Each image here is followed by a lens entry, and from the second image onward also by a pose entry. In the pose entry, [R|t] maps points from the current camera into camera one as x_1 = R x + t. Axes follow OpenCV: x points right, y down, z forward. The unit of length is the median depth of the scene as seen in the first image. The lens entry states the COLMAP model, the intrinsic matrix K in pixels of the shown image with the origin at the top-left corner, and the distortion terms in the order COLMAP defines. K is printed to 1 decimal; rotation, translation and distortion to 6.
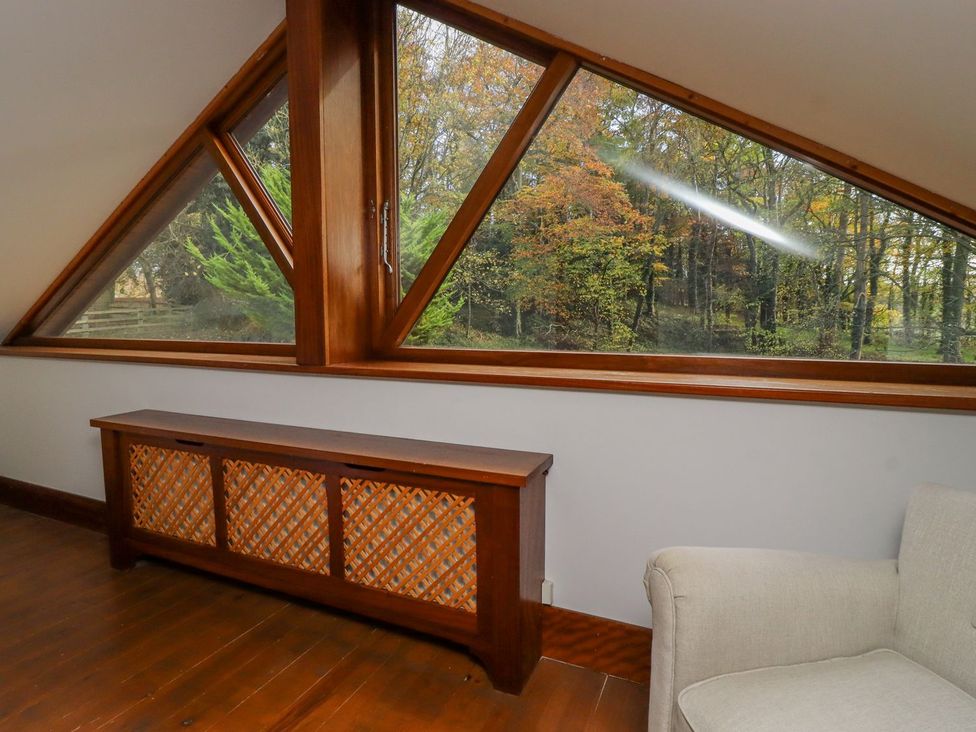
lens RADIAL K [[505.5, 0, 478.4], [0, 505.5, 352.0], [0, 0, 1]] dist [-0.000329, -0.014225]
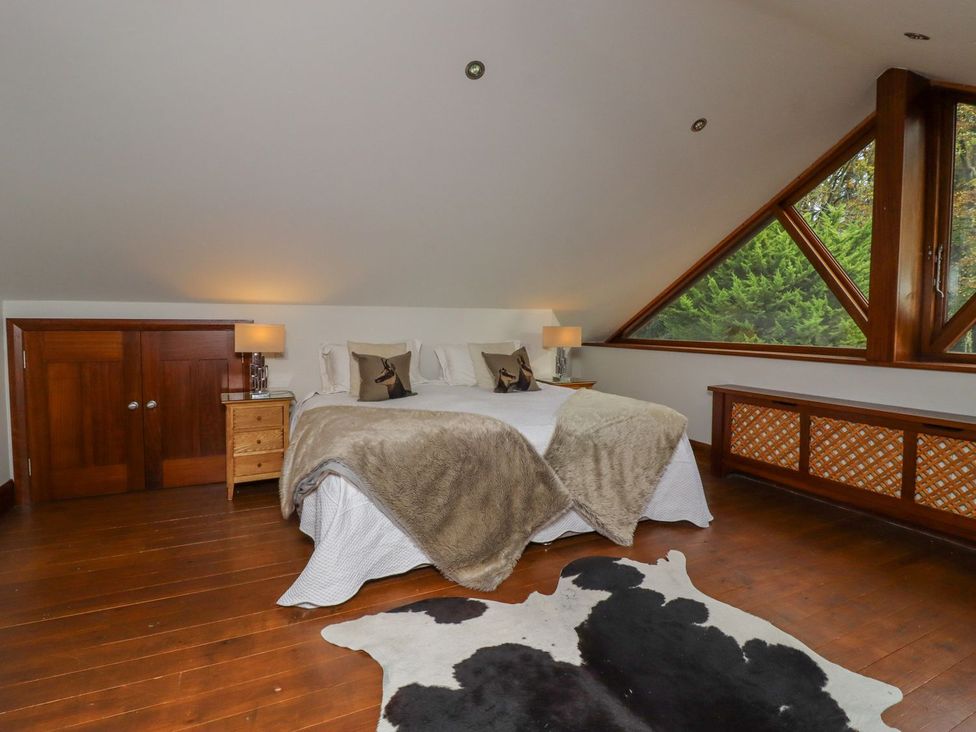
lens RADIAL K [[505.5, 0, 478.4], [0, 505.5, 352.0], [0, 0, 1]] dist [-0.000329, -0.014225]
pose [[0.781543, 0.041752, -0.622453, -0.312570], [-0.057493, 0.998332, -0.005223, 0.070827], [0.621197, 0.039869, 0.782640, -0.852253]]
